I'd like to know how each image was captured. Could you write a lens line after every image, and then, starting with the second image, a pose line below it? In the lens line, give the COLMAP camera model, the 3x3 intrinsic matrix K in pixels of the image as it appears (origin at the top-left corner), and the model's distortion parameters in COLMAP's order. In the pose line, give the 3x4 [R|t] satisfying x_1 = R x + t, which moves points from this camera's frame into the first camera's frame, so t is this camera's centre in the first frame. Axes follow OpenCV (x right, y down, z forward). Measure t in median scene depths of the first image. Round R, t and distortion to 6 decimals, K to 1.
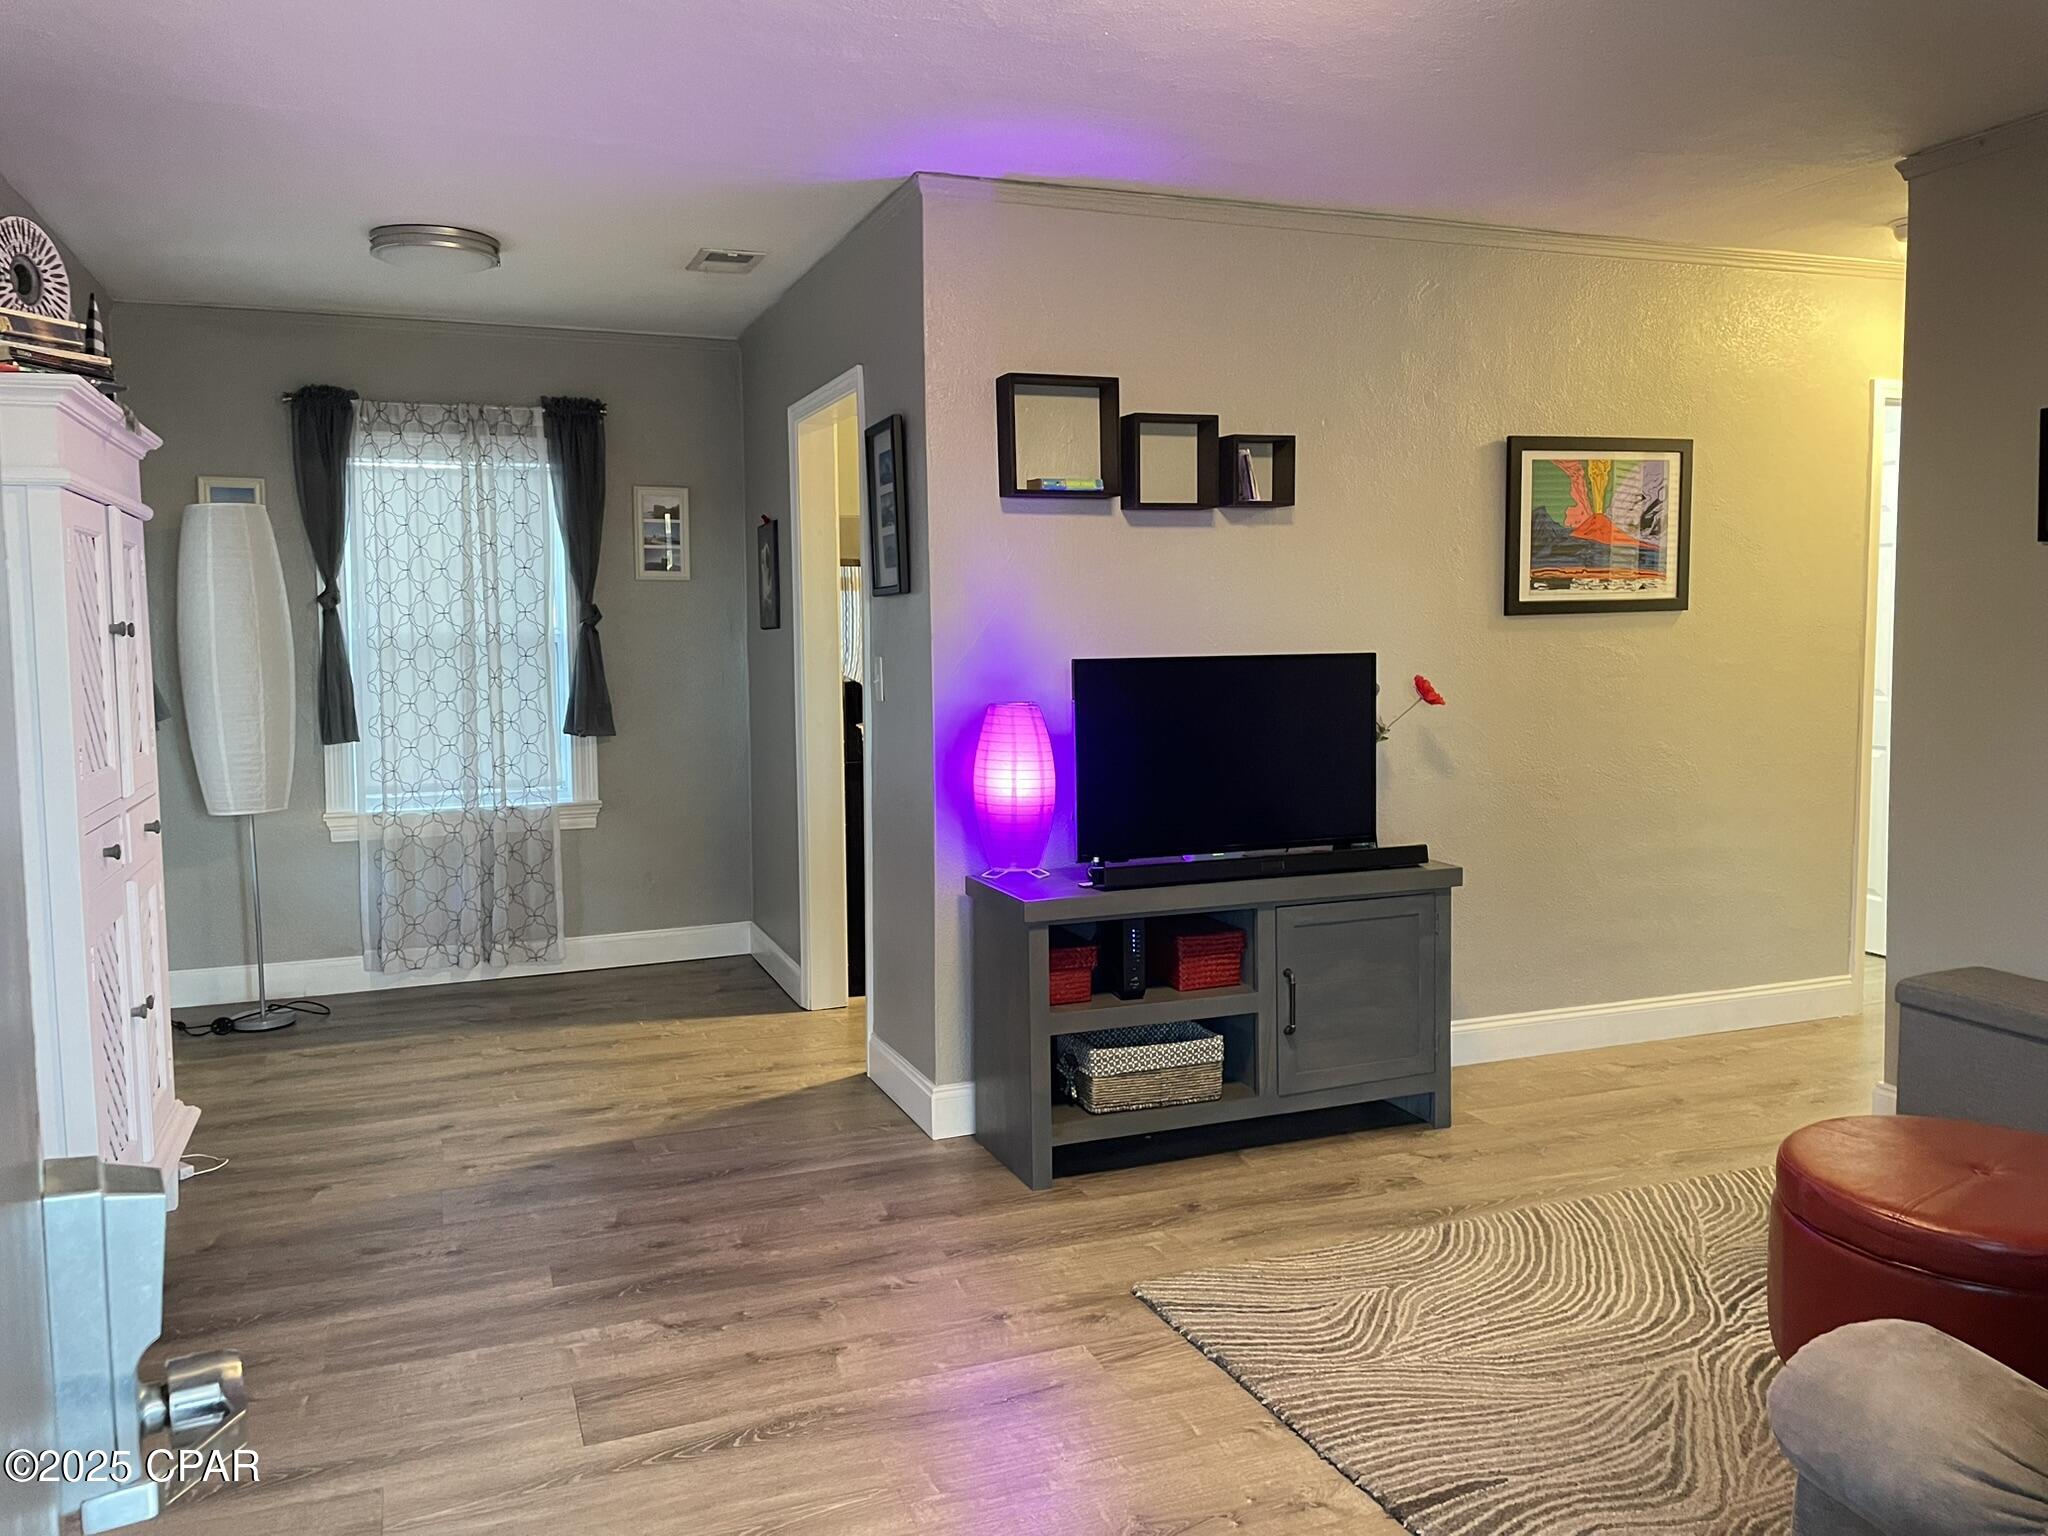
lens RADIAL K [[1537.0, 0, 1004.2], [0, 1537.0, 774.2], [0, 0, 1]] dist [0.080415, -0.105792]
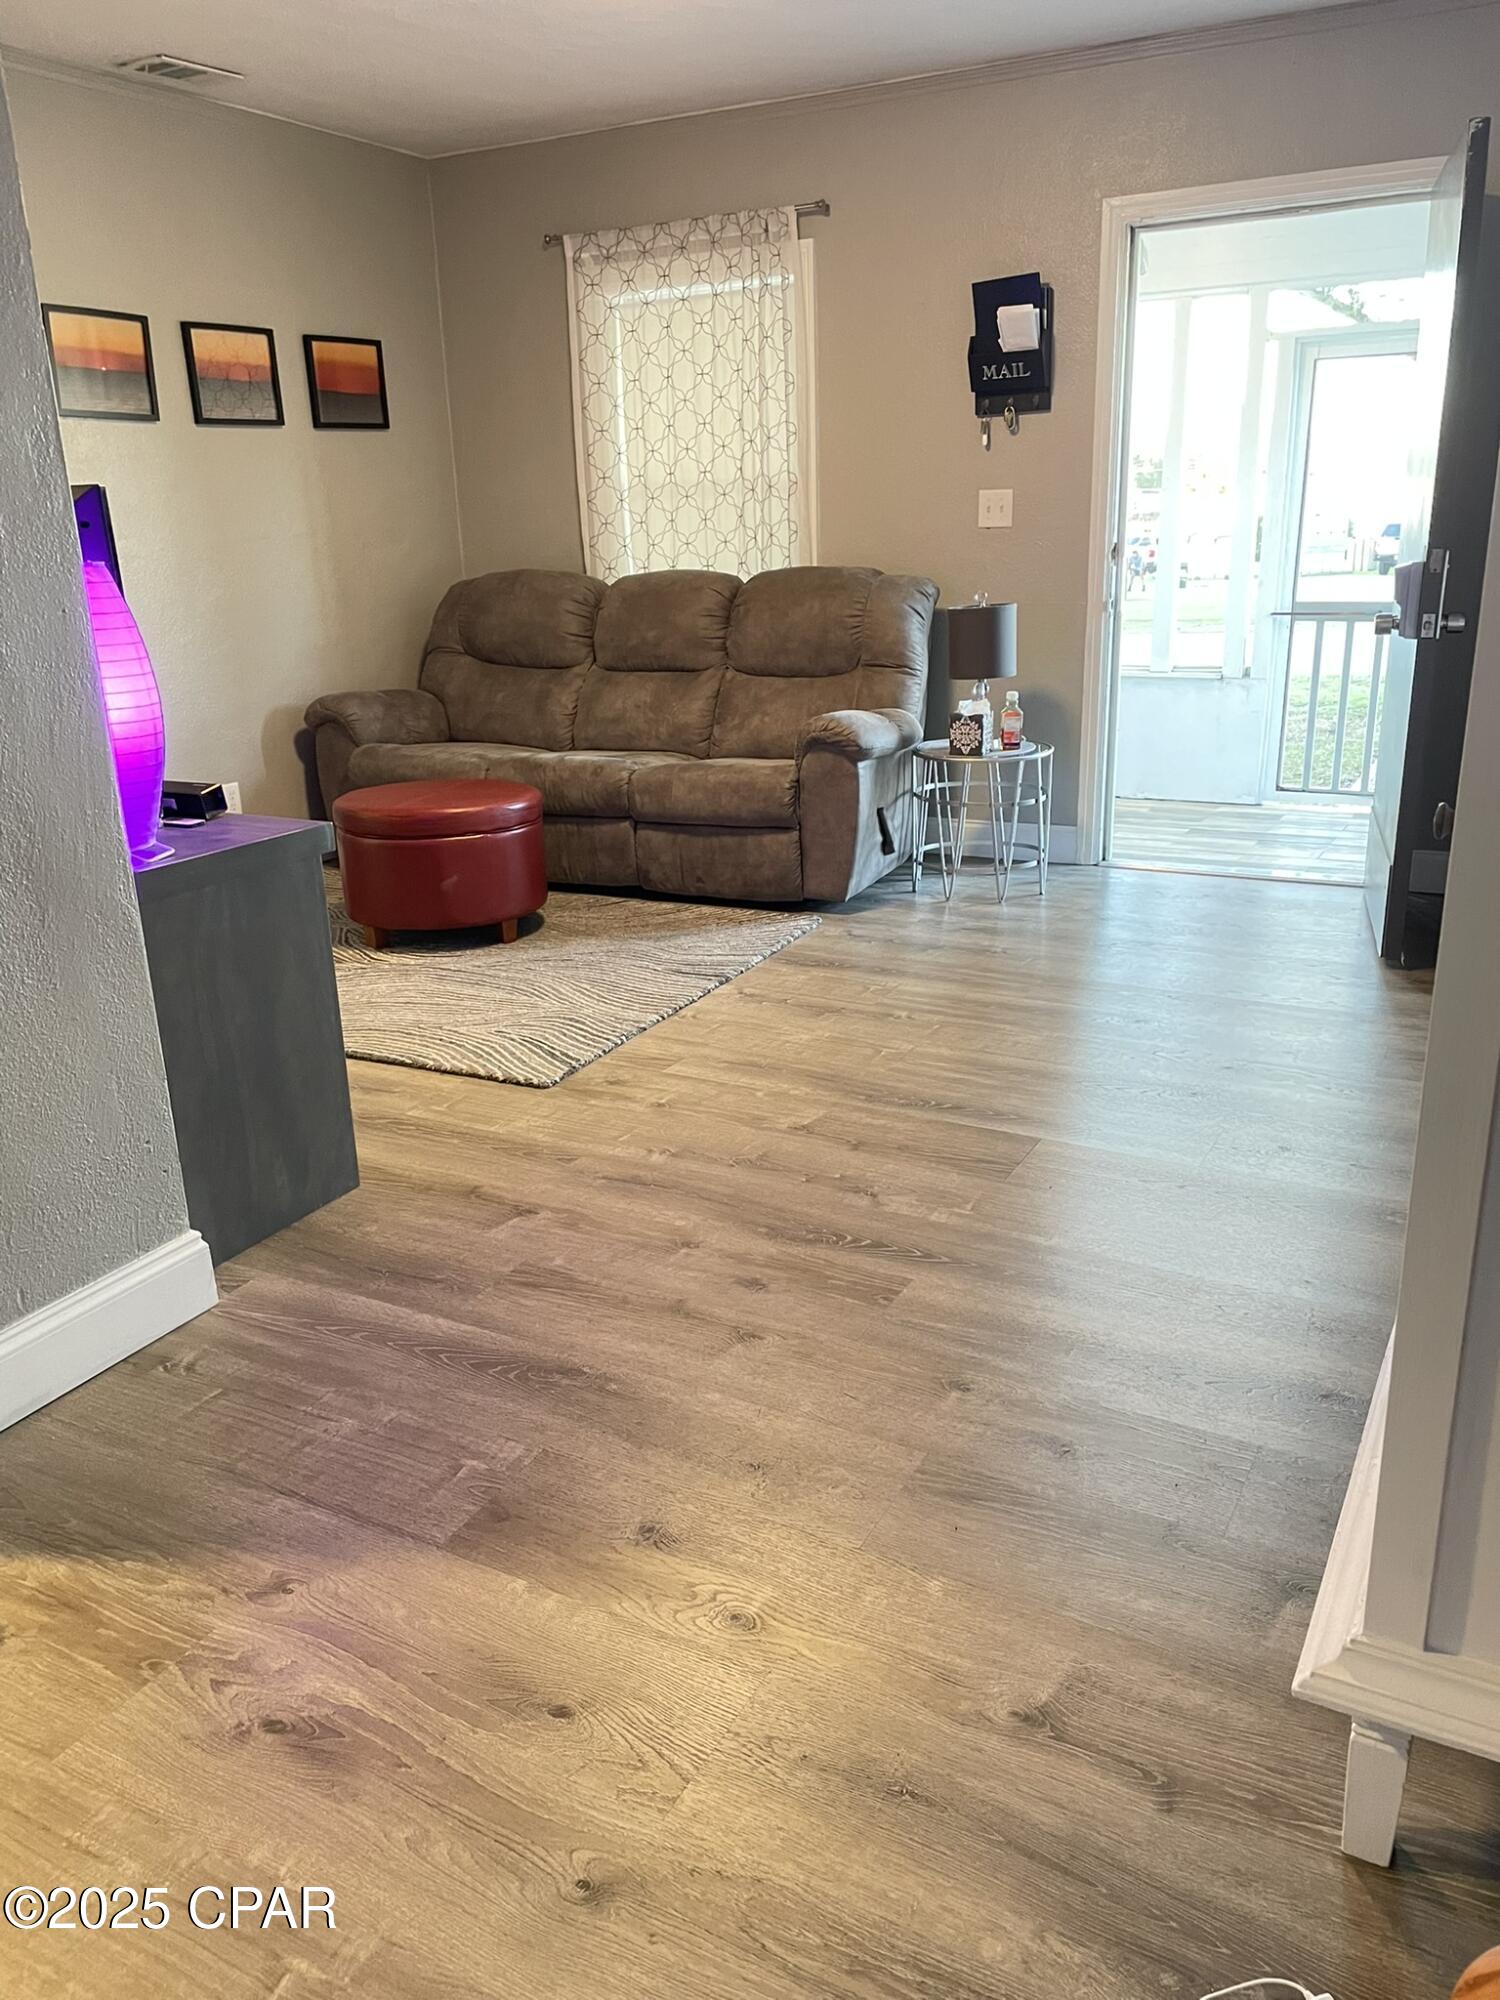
lens RADIAL K [[1501.0, 0, 769.4], [0, 1501.0, 1003.5], [0, 0, 1]] dist [0.080415, -0.105792]
pose [[-0.659430, -0.204477, 0.723424, -0.759506], [0.103823, 0.928307, 0.357026, -0.088322], [-0.744563, 0.310542, -0.590923, 1.439230]]
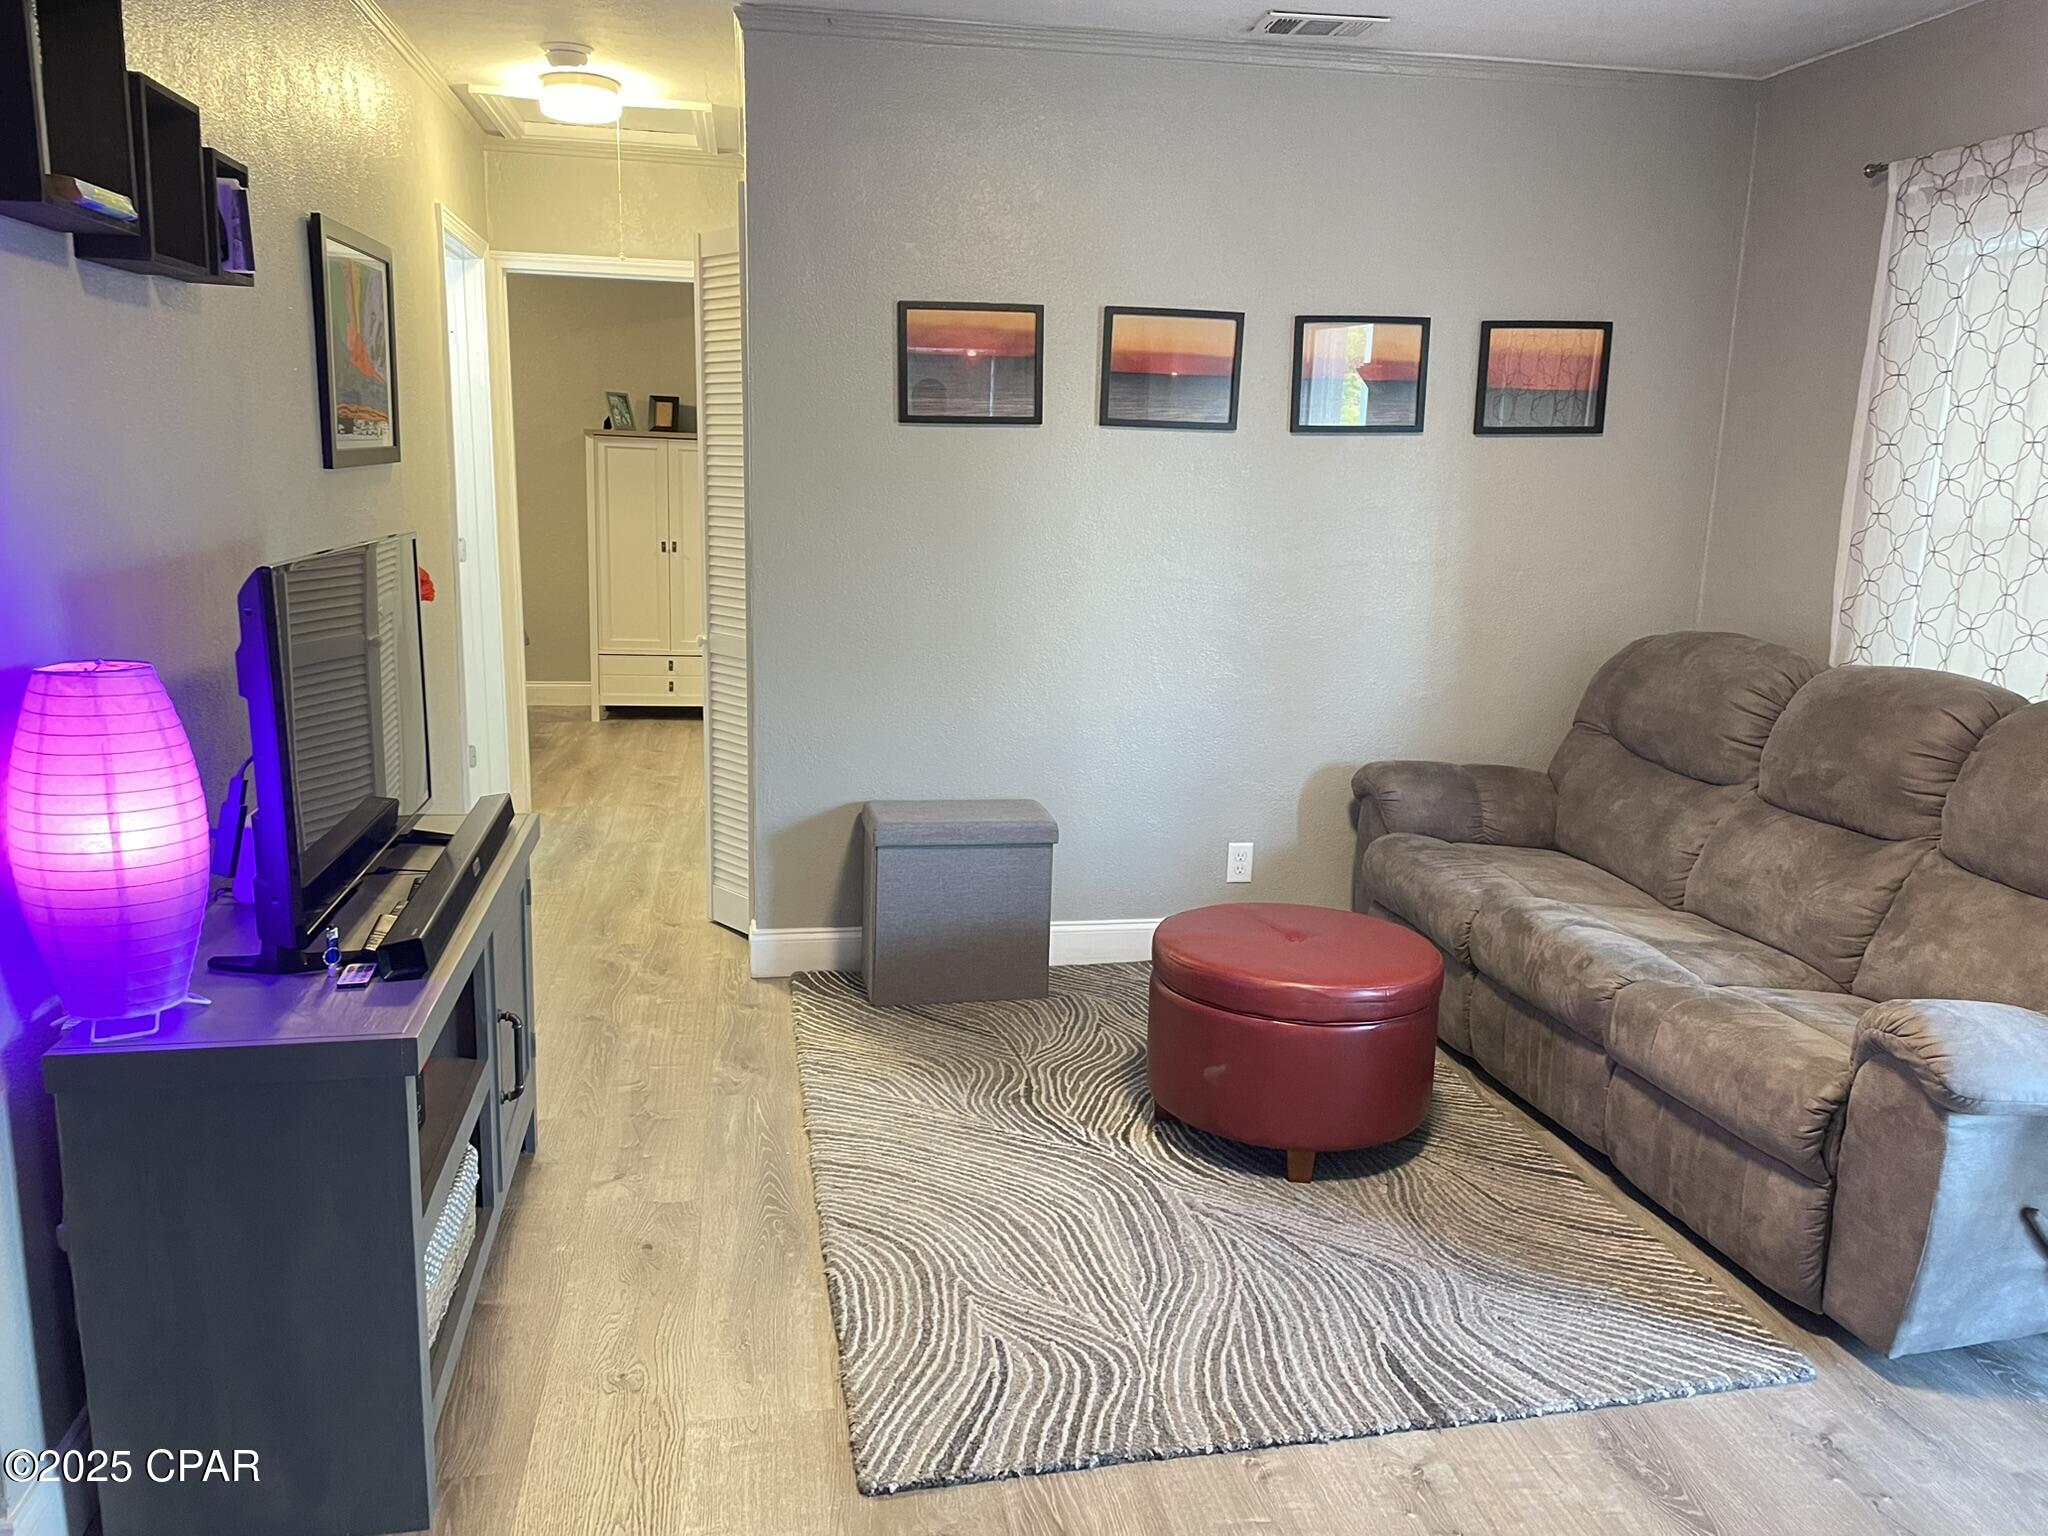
lens RADIAL K [[1537.0, 0, 1039.2], [0, 1537.0, 762.4], [0, 0, 1]] dist [0.080415, -0.105792]
pose [[0.175602, -0.176158, 0.968572, -0.505640], [0.064790, 0.983795, 0.167180, -0.099773], [-0.982327, 0.033396, 0.184170, 0.753955]]
